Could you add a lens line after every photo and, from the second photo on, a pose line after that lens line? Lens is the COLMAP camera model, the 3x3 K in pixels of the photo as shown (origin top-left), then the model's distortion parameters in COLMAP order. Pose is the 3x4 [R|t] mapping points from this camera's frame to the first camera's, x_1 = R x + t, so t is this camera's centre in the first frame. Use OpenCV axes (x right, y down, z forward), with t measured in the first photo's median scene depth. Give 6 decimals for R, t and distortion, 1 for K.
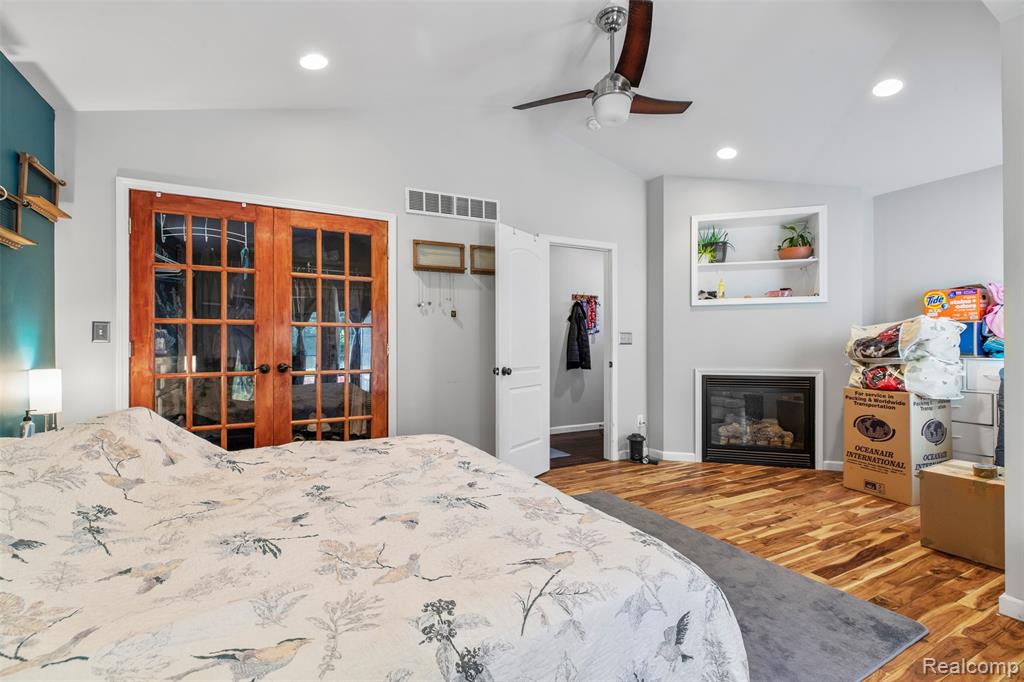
lens RADIAL K [[462.5, 0, 514.3], [0, 462.5, 342.2], [0, 0, 1]] dist [0.001569, 0.000133]
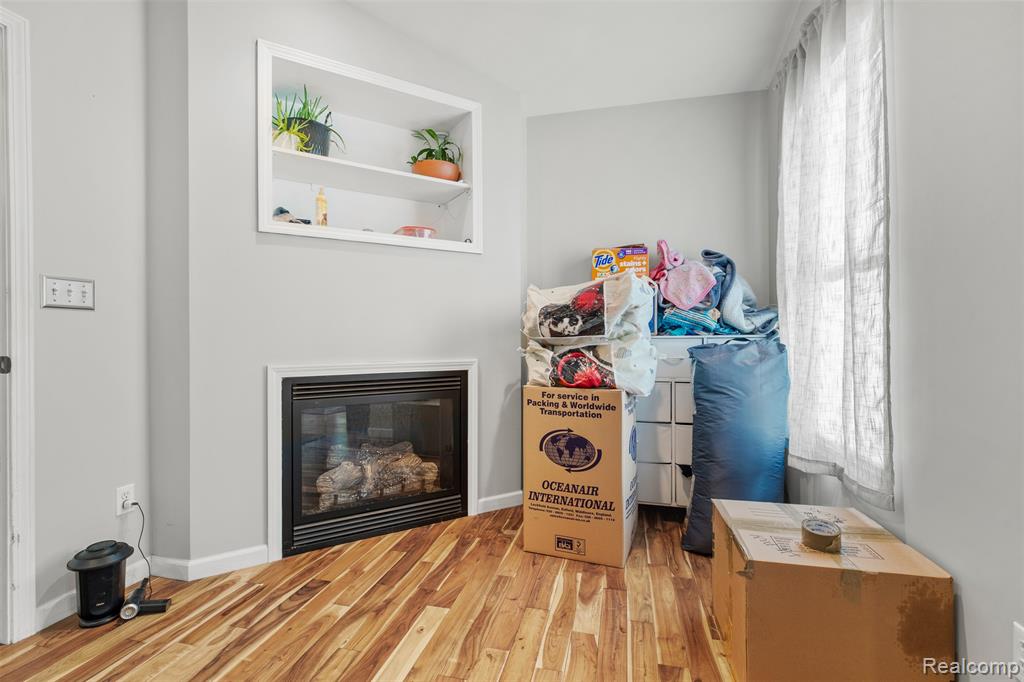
lens RADIAL K [[462.5, 0, 514.3], [0, 462.5, 342.2], [0, 0, 1]] dist [0.001569, 0.000133]
pose [[0.668230, -0.008153, 0.743910, 0.259512], [-0.002360, 0.999912, 0.013079, 0.032754], [-0.743951, -0.010496, 0.668152, 0.618561]]
